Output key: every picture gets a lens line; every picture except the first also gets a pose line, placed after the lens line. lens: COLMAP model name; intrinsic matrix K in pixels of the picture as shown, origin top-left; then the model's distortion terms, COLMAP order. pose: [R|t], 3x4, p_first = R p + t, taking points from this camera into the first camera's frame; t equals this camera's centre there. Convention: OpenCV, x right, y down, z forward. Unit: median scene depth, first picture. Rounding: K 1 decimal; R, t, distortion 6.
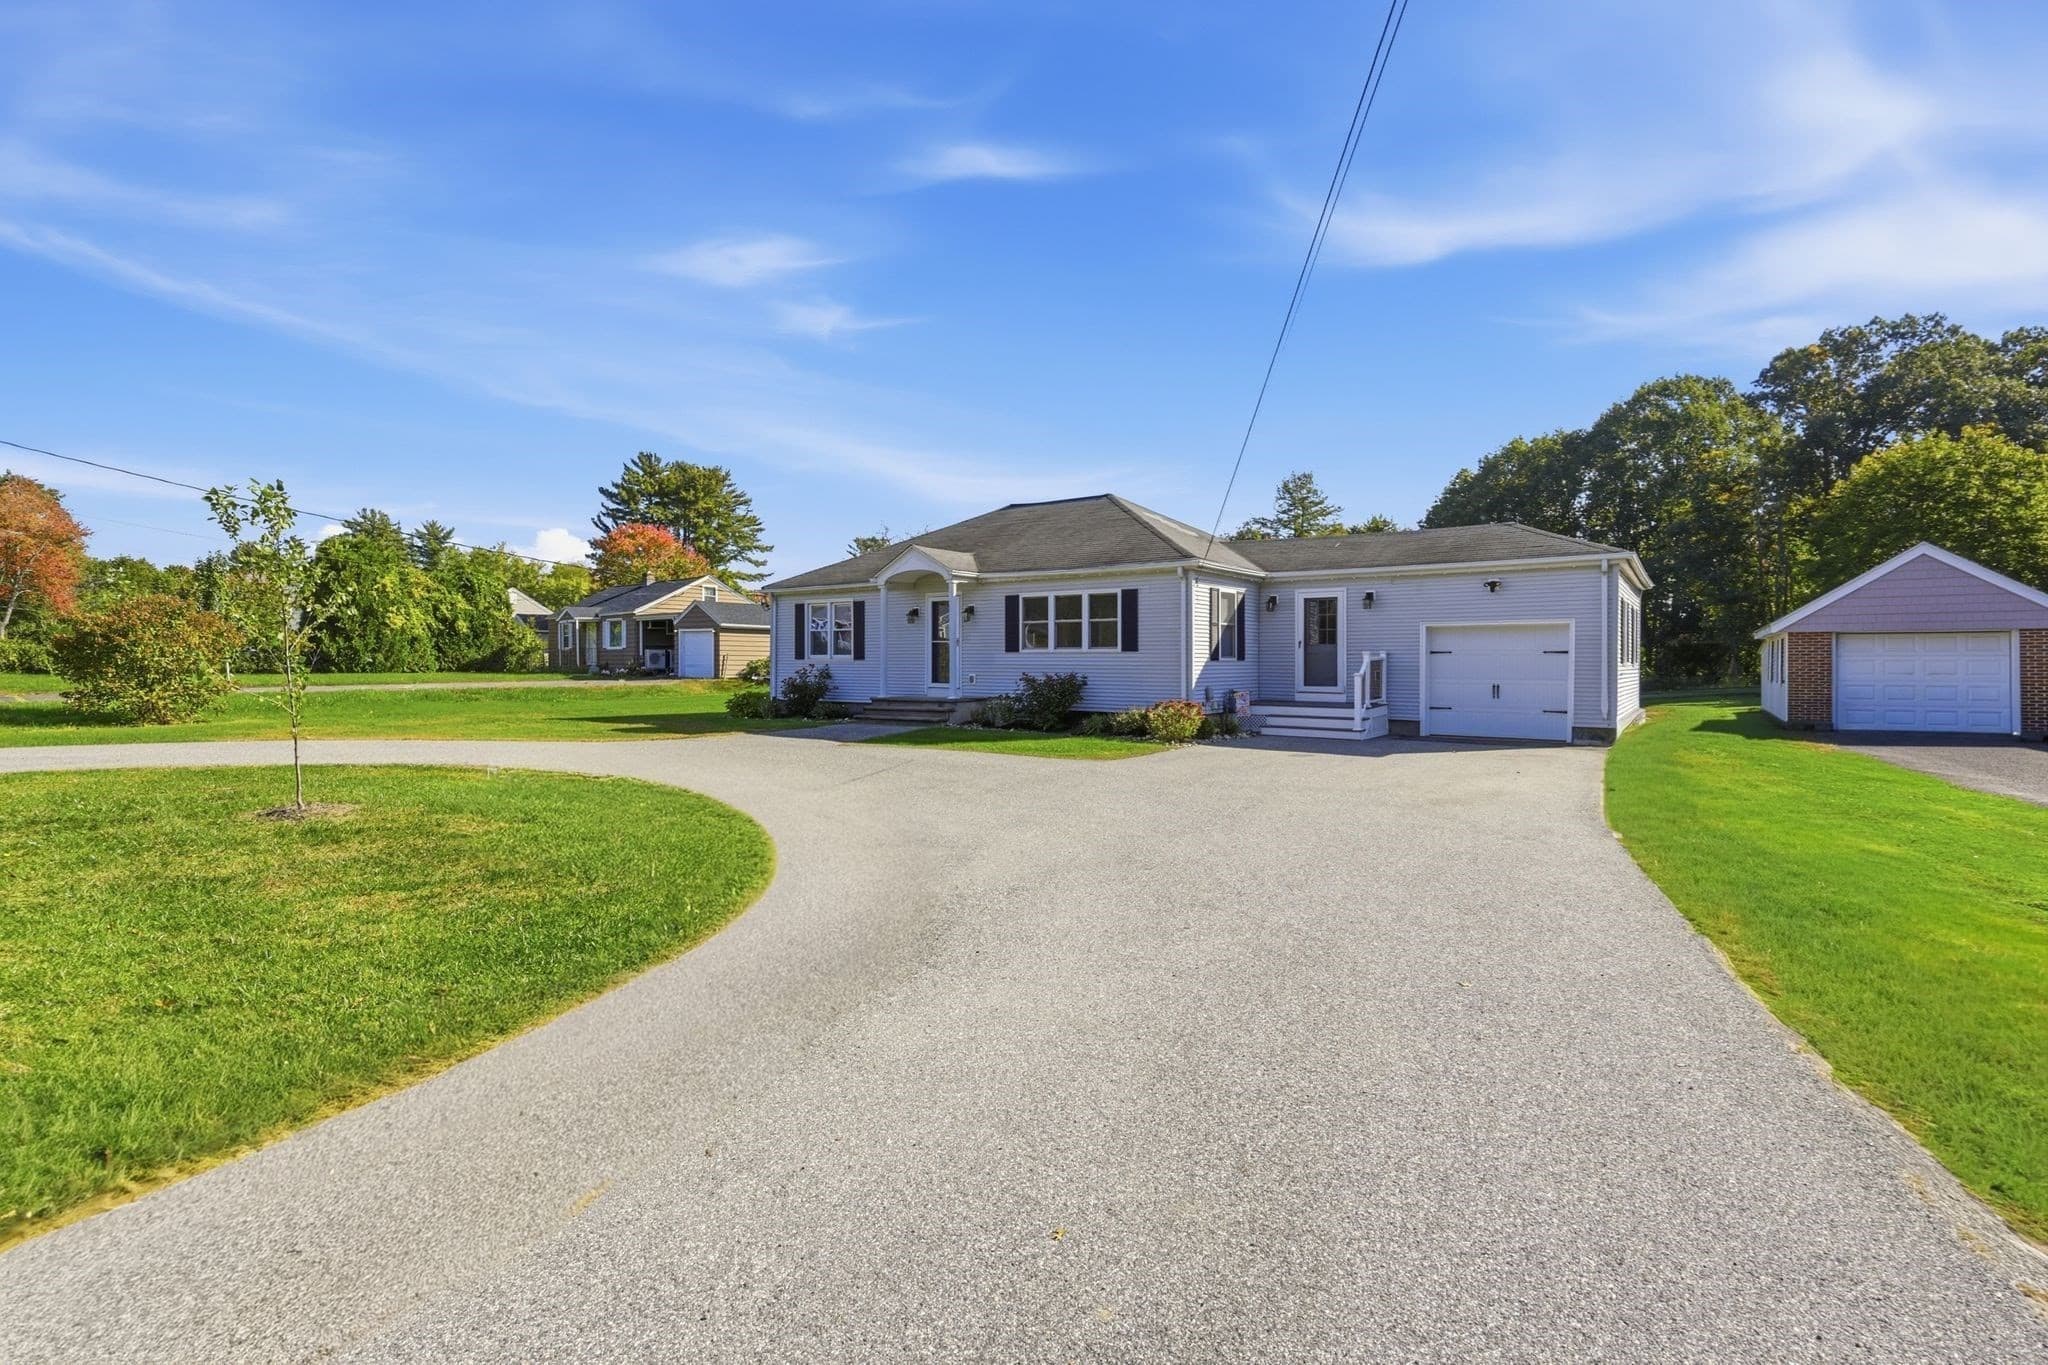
lens RADIAL K [[936.9, 0, 1024.0], [0, 936.9, 682.5], [0, 0, 1]] dist [0.000952, -0.000094]
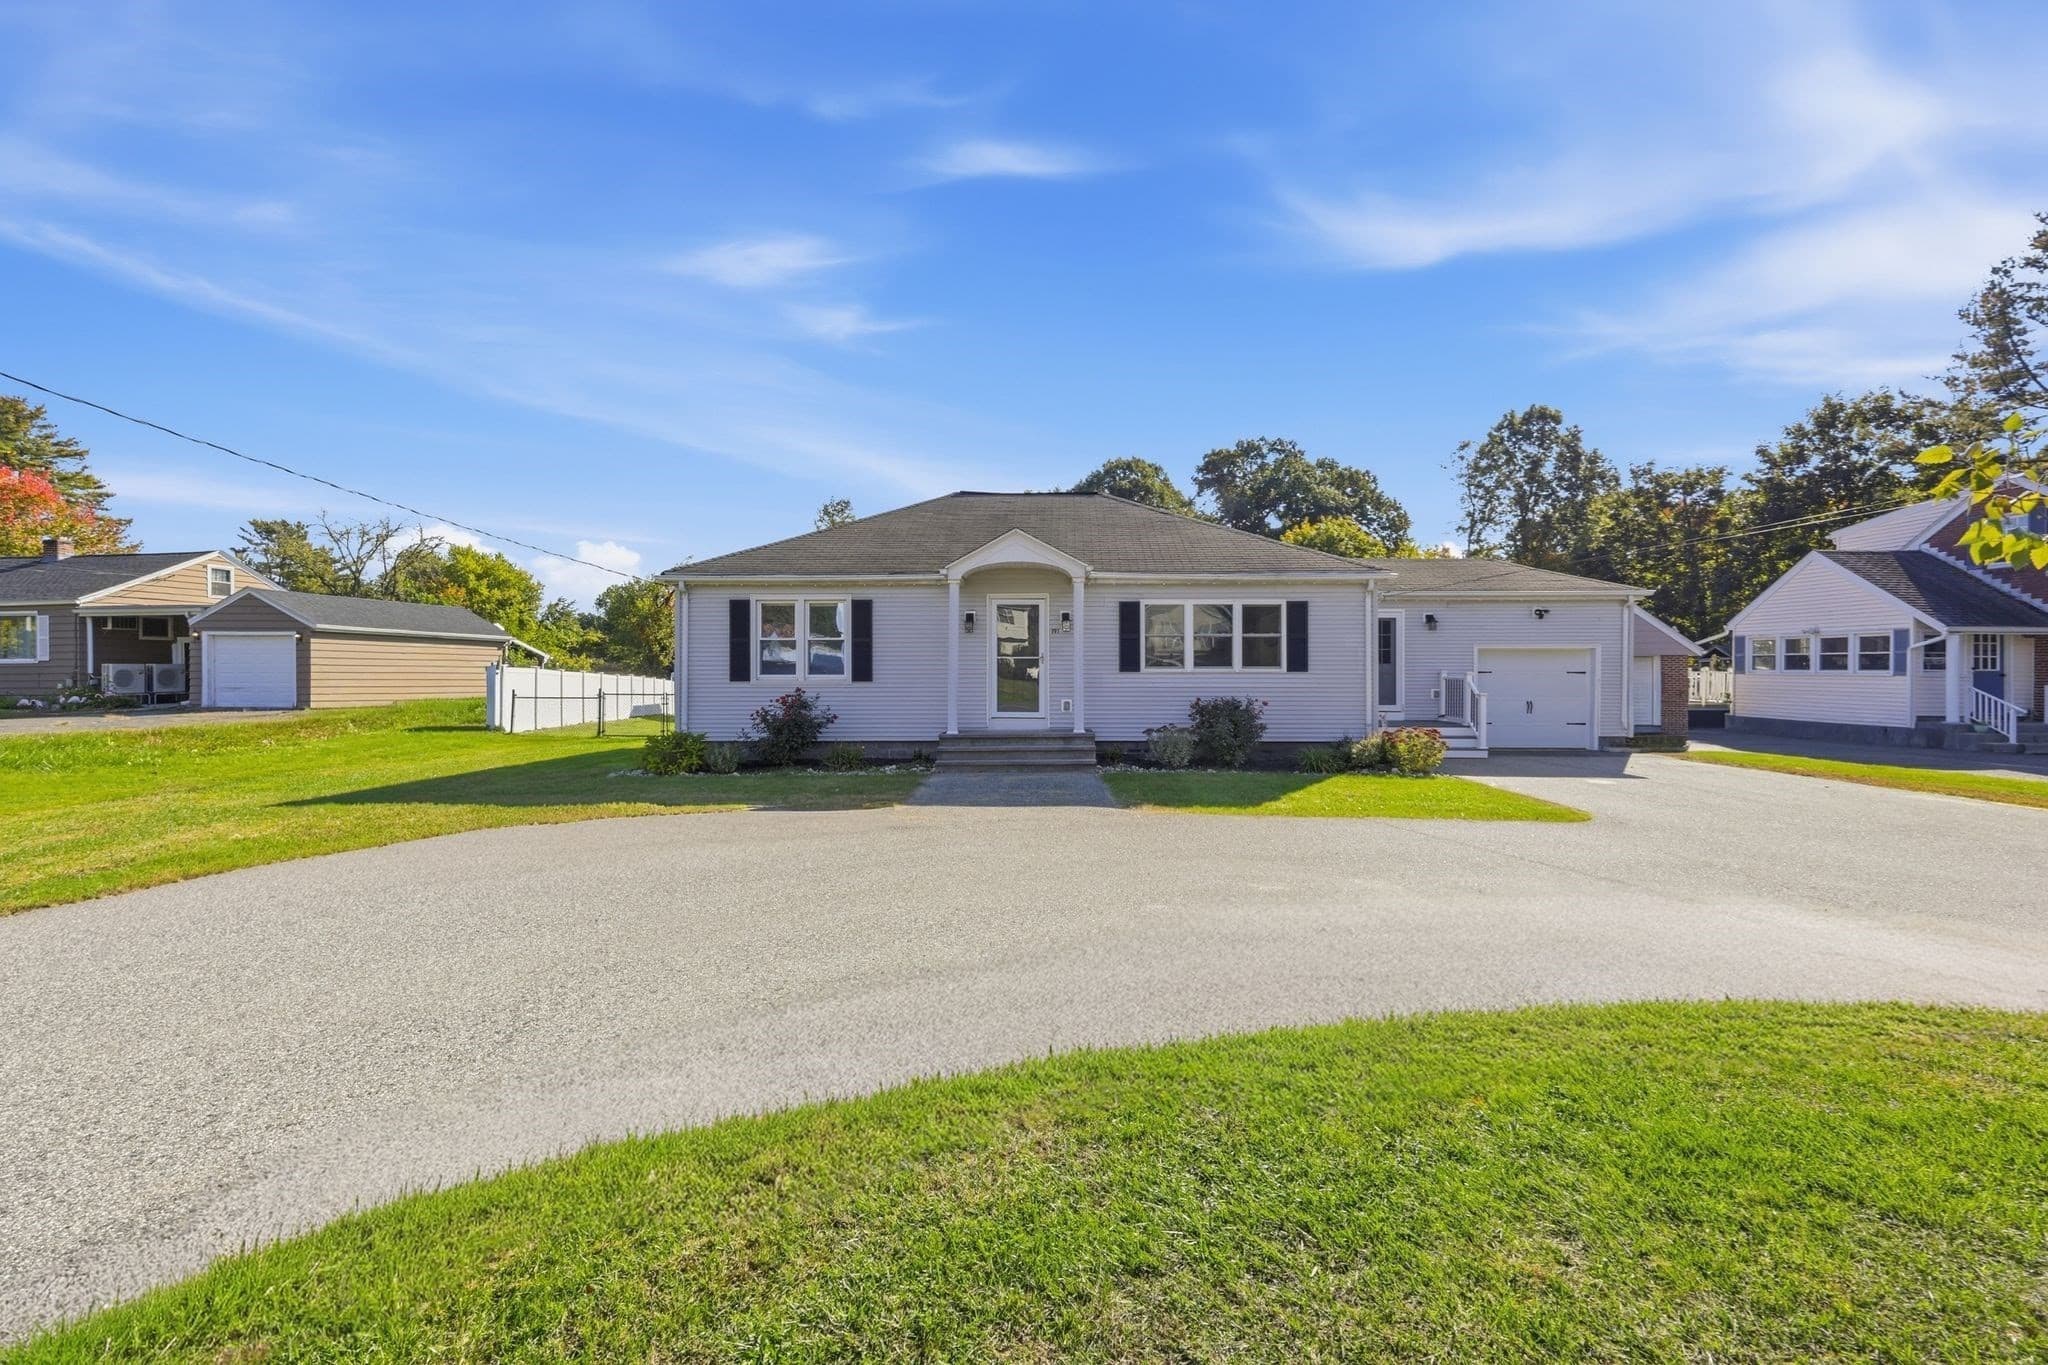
lens RADIAL K [[857.5, 0, 1024.0], [0, 857.5, 682.5], [0, 0, 1]] dist [-0.011545, -0.000152]
pose [[0.818381, -0.009451, 0.574599, -0.306055], [0.016657, 0.999835, -0.007278, -0.011546], [-0.574435, 0.015528, 0.818403, 0.265995]]
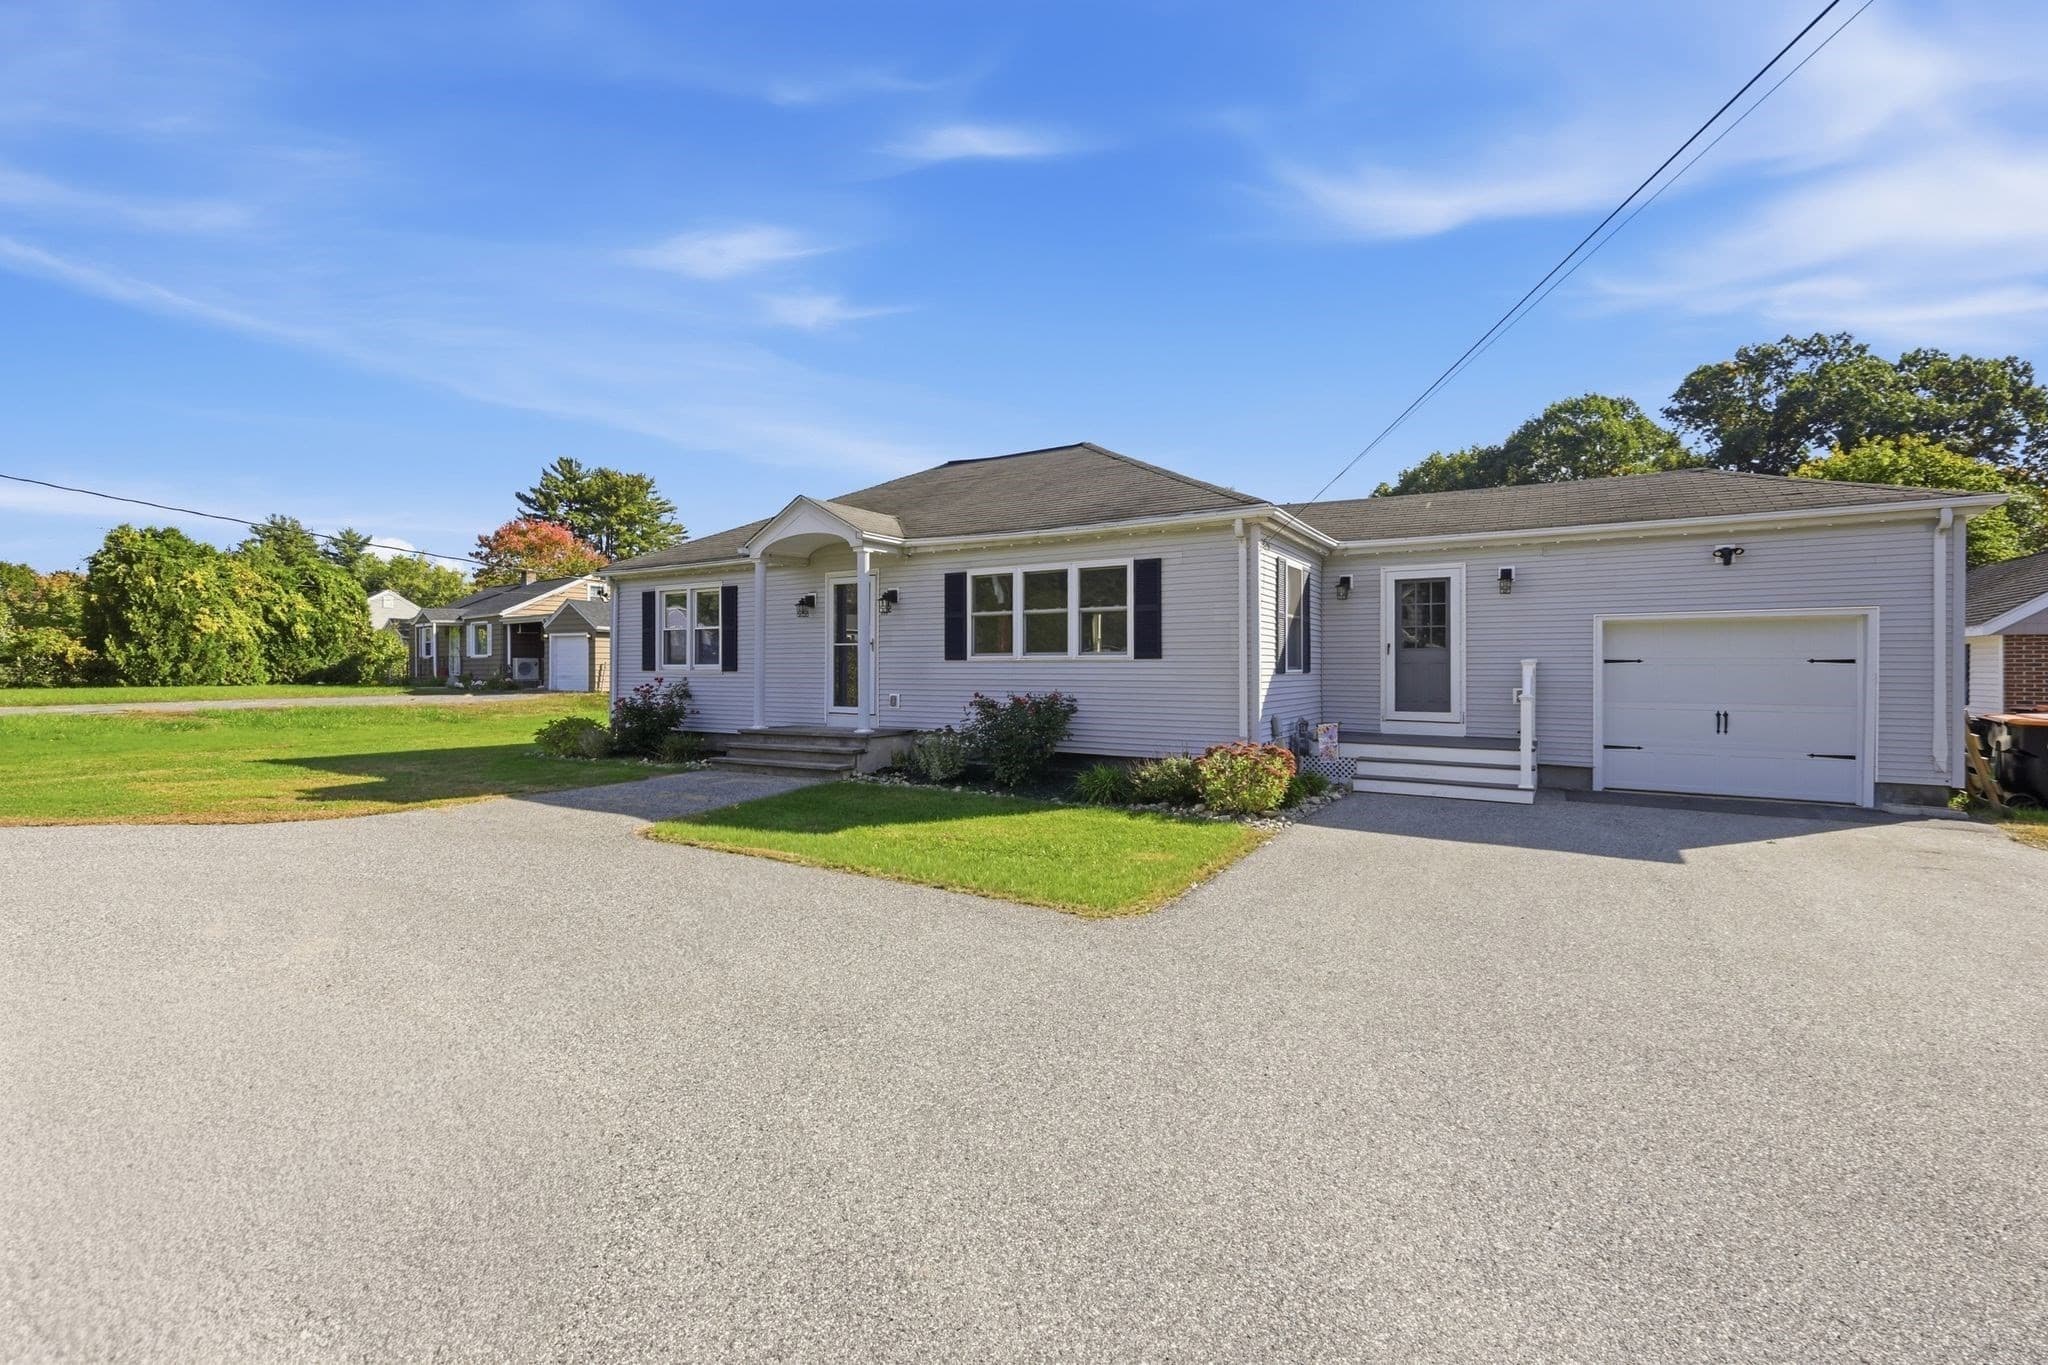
lens RADIAL K [[871.5, 0, 1019.2], [0, 871.5, 674.0], [0, 0, 1]] dist [-0.002155, -0.000293]
pose [[0.996950, -0.001269, 0.078030, -0.009570], [0.002671, 0.999837, -0.017865, -0.007065], [-0.077995, 0.018019, 0.996791, 0.234711]]
